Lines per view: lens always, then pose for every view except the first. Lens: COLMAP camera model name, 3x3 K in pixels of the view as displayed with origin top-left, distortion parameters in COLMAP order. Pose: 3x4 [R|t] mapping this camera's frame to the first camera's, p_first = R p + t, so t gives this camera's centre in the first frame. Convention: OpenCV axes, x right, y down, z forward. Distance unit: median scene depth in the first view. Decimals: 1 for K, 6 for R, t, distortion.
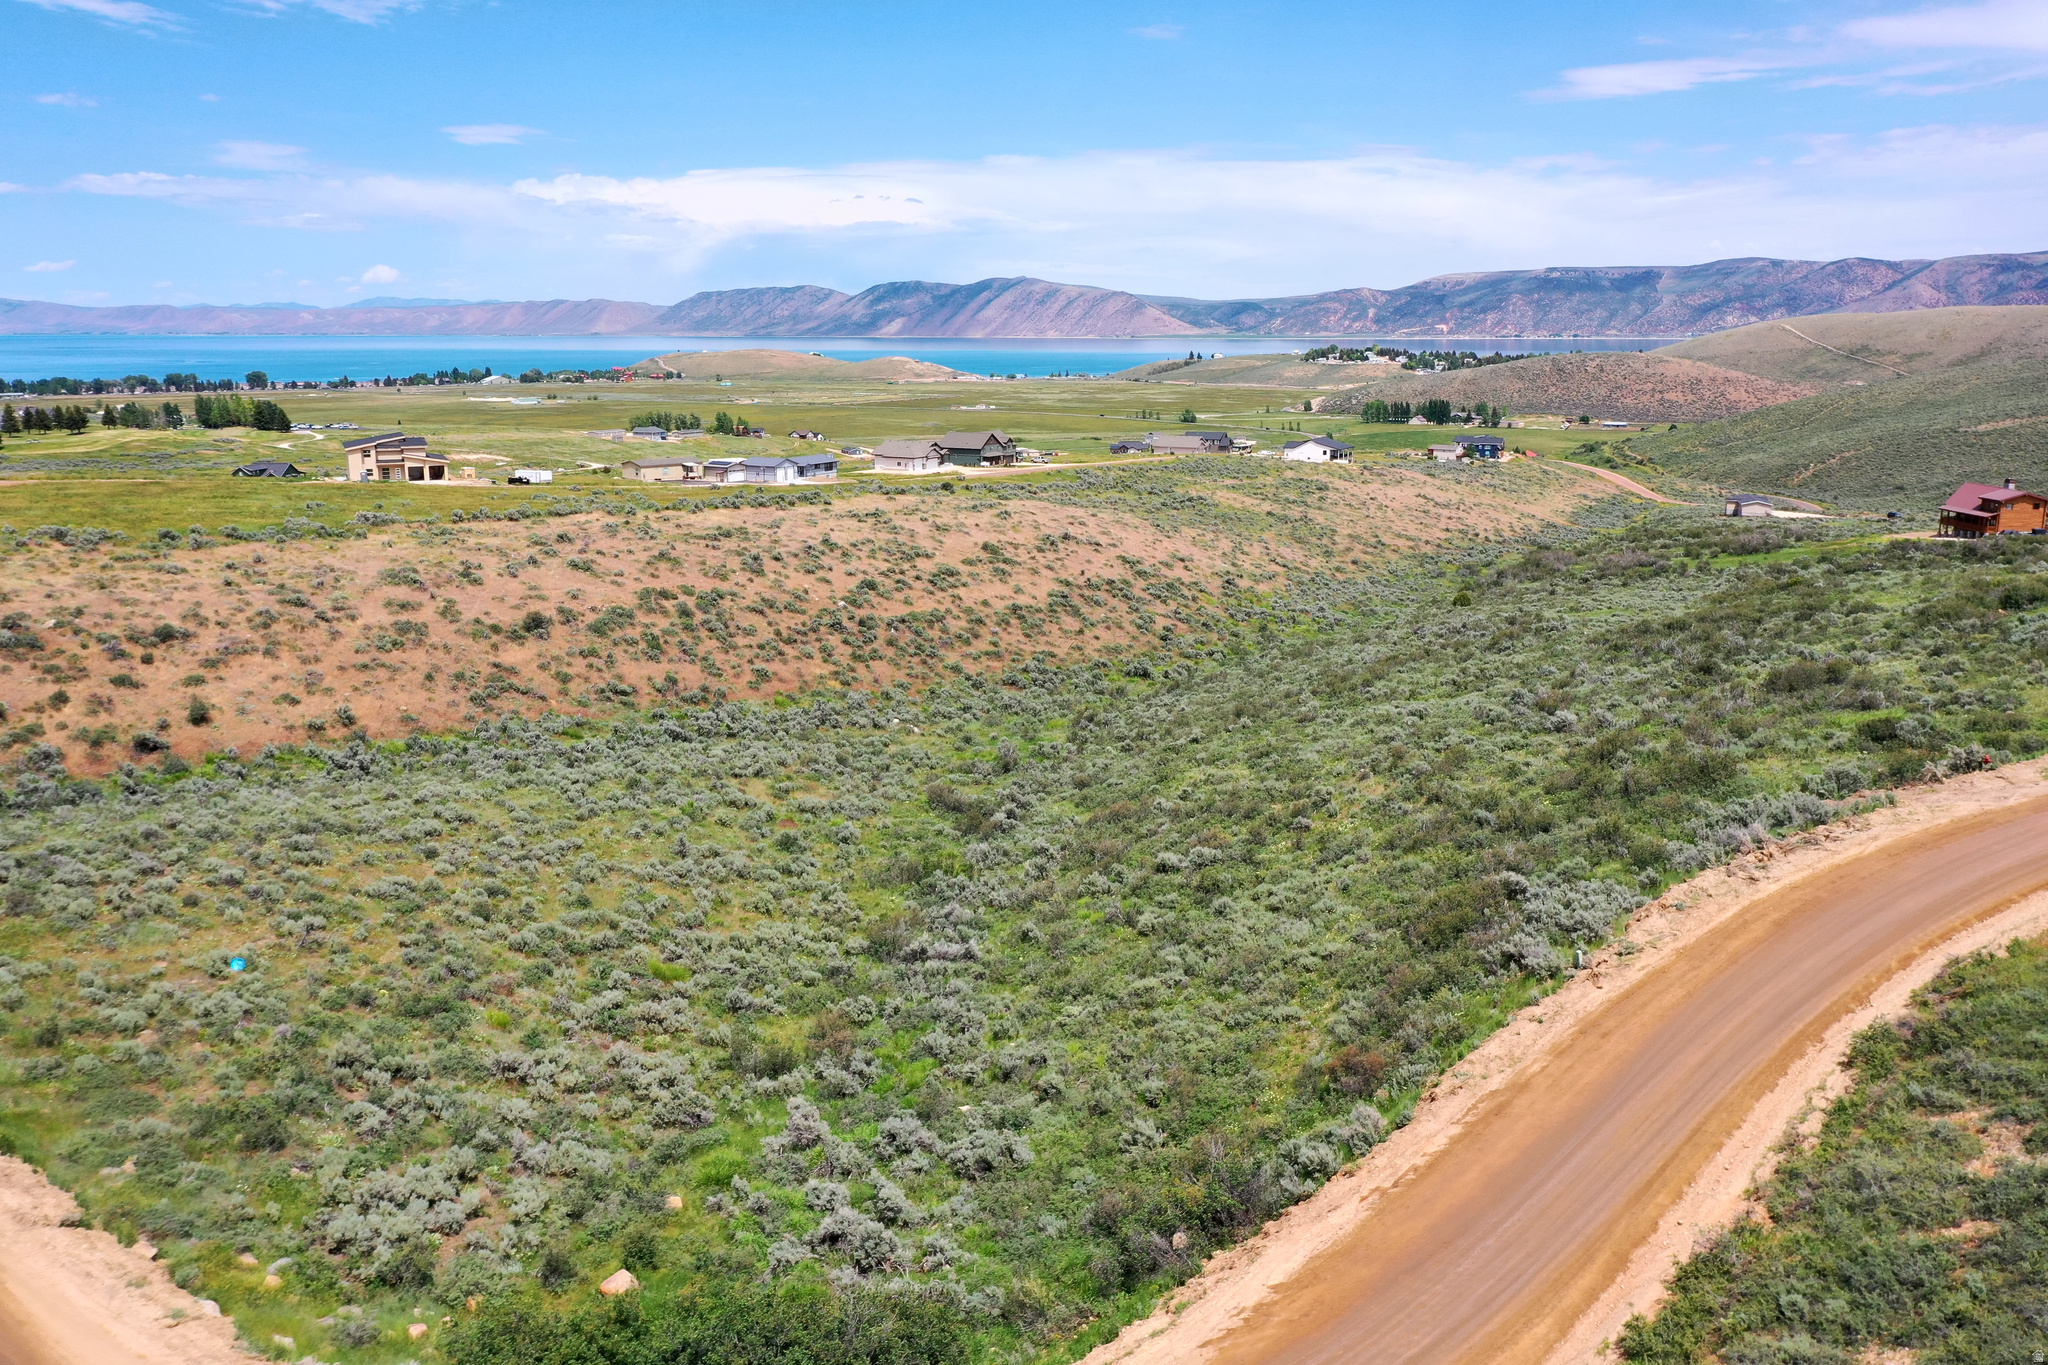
lens RADIAL K [[1628.4, 0, 1020.1], [0, 1628.4, 657.2], [0, 0, 1]] dist [0.006456, 0.006087]
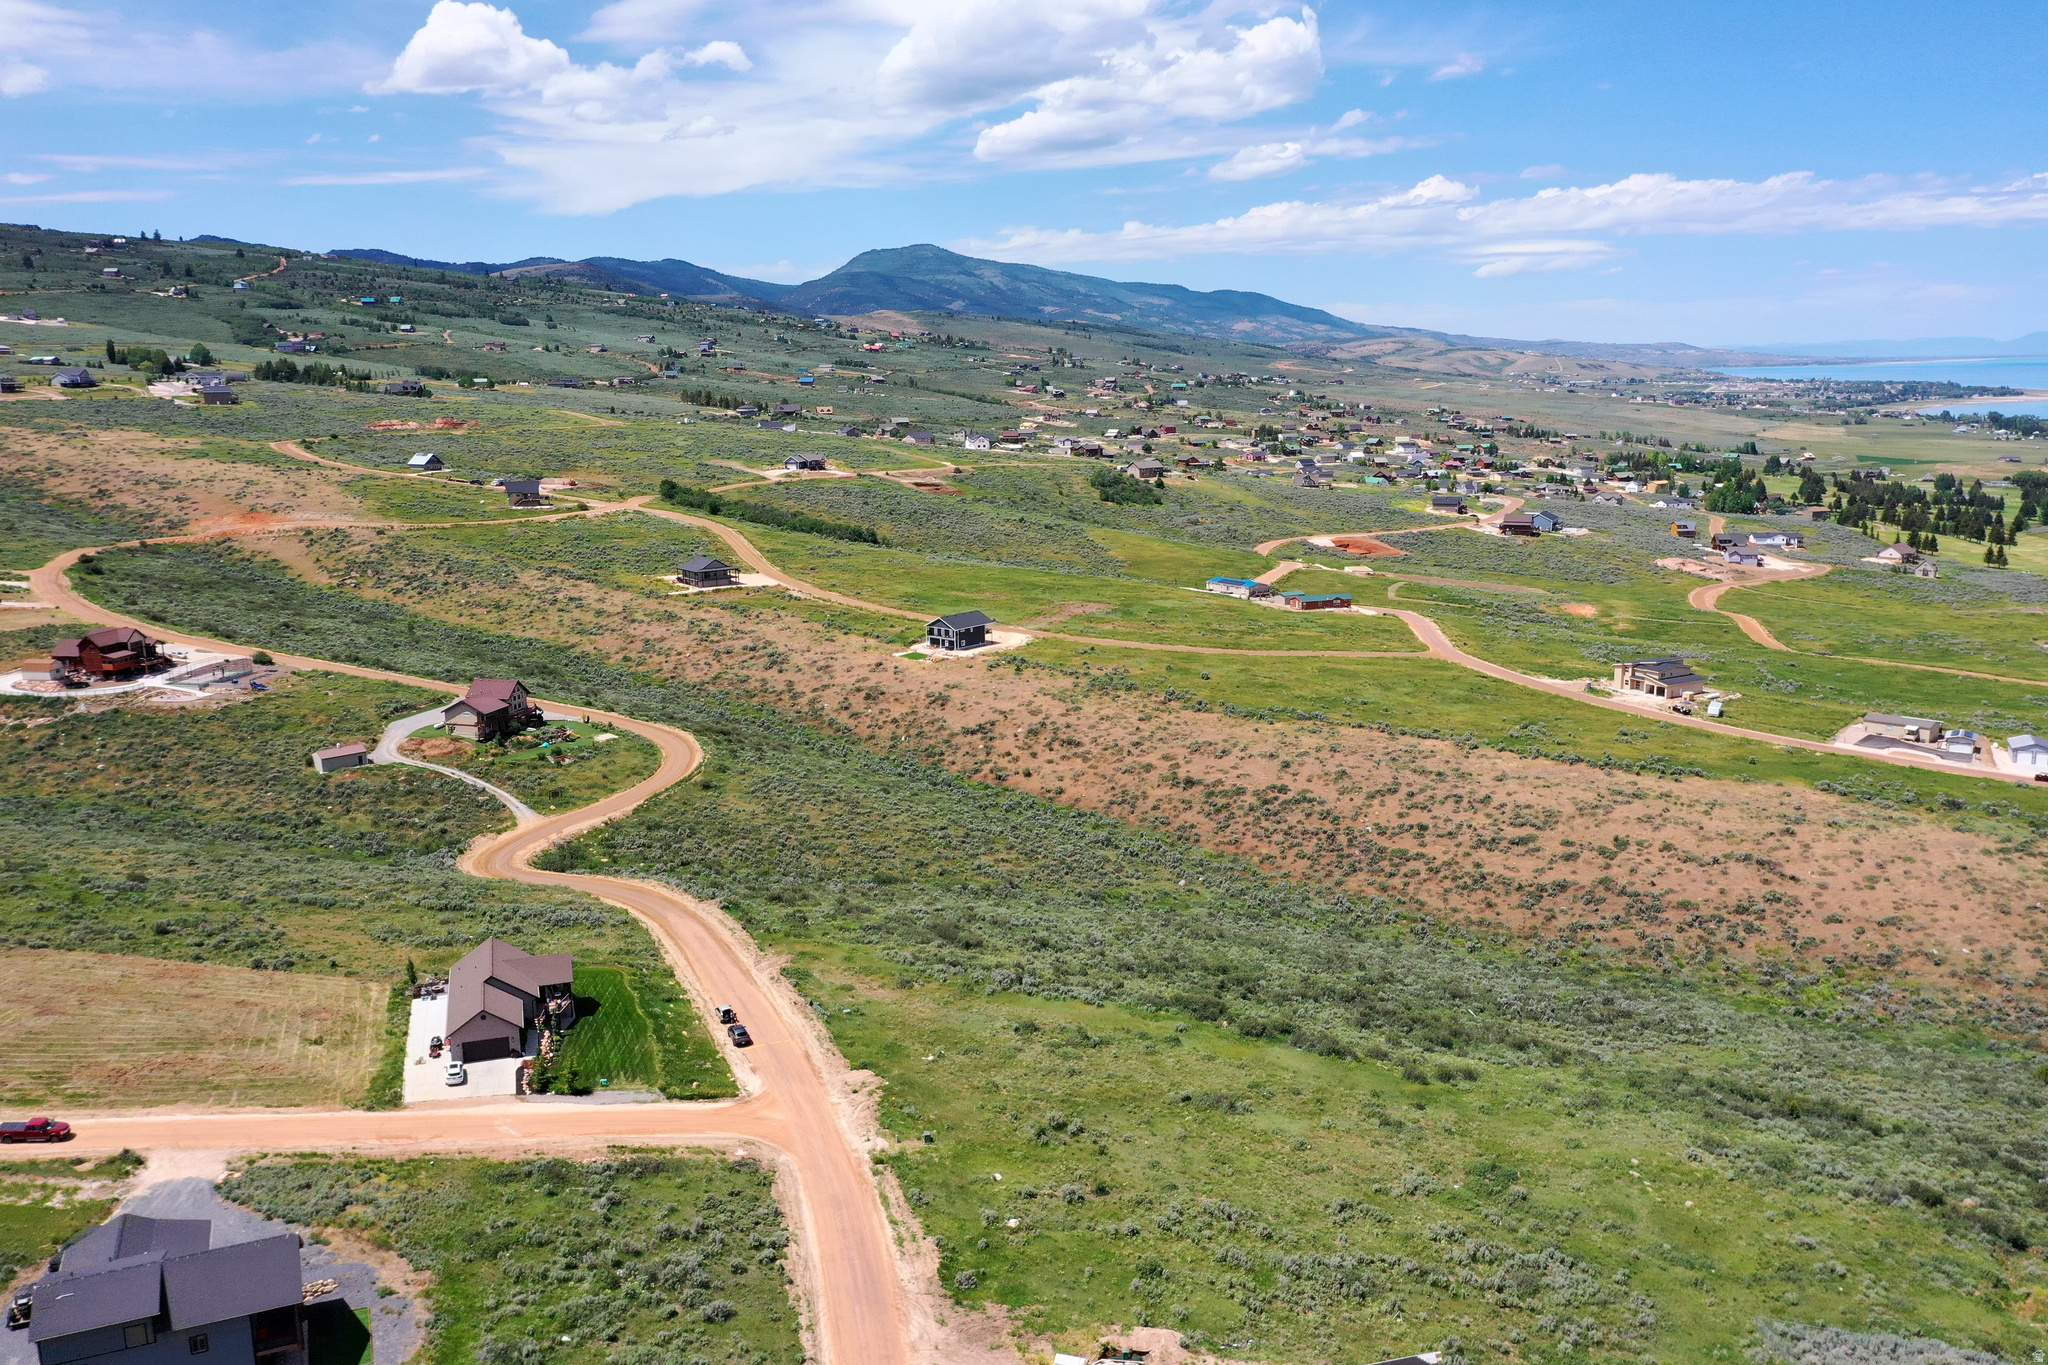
lens RADIAL K [[1628.4, 0, 1020.1], [0, 1628.4, 657.2], [0, 0, 1]] dist [0.006456, 0.006087]
pose [[0.093816, 0.183484, -0.978536, 1.245441], [-0.188412, 0.968382, 0.163516, -0.350410], [0.977599, 0.169027, 0.125420, 0.376361]]
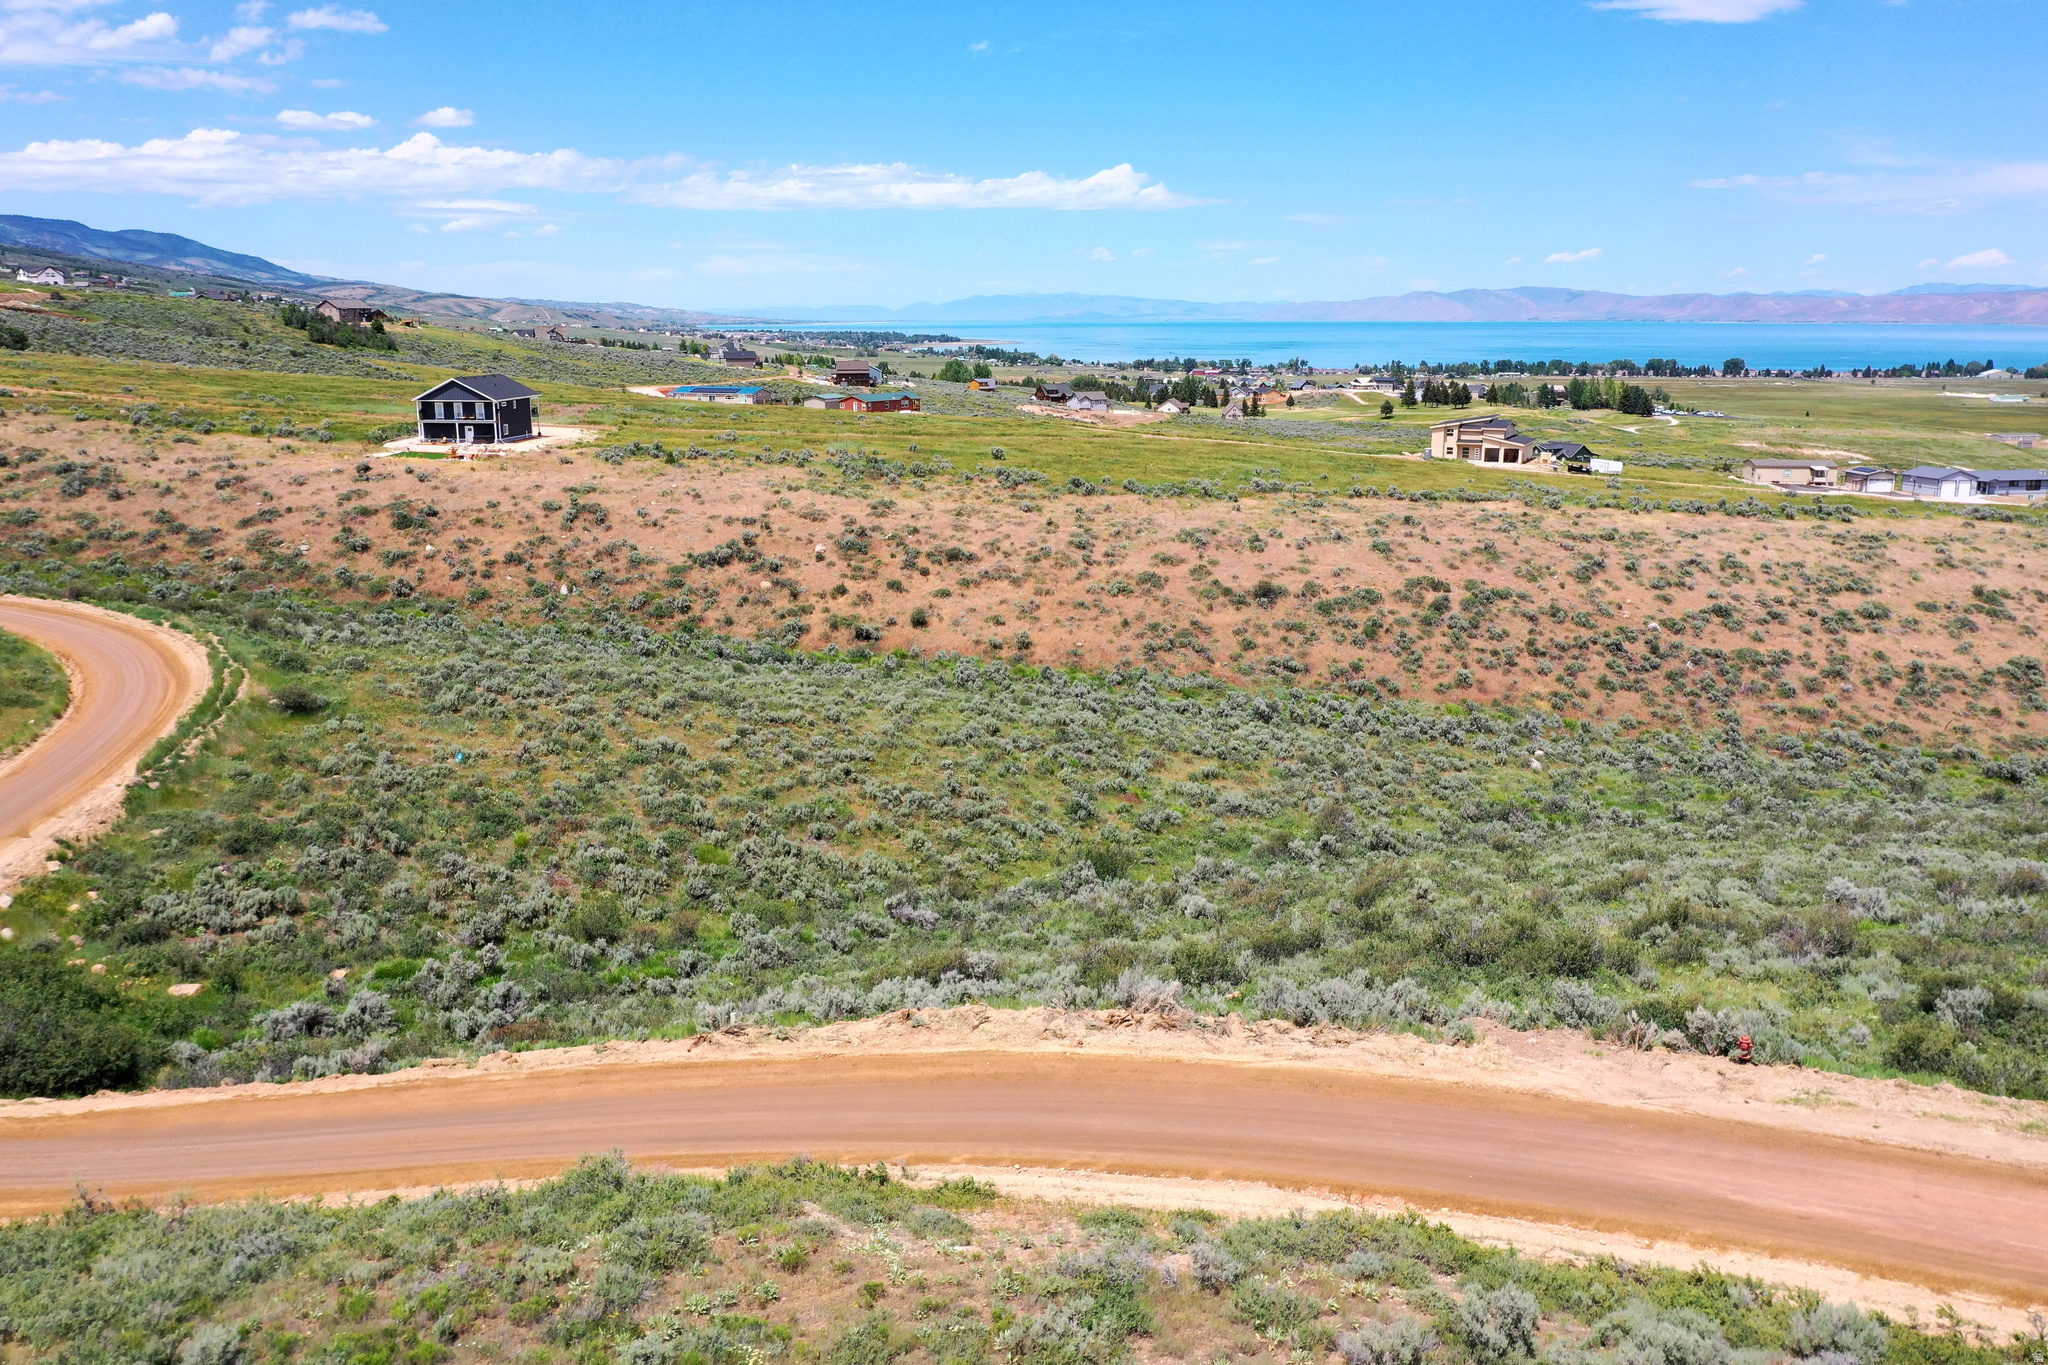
lens RADIAL K [[1624.7, 0, 1020.0], [0, 1624.7, 679.7], [0, 0, 1]] dist [0.001302, 0.011469]
pose [[0.648583, 0.172330, -0.741379, 0.286282], [-0.156784, 0.983392, 0.091425, -0.027103], [0.744822, 0.056939, 0.664830, 0.142236]]
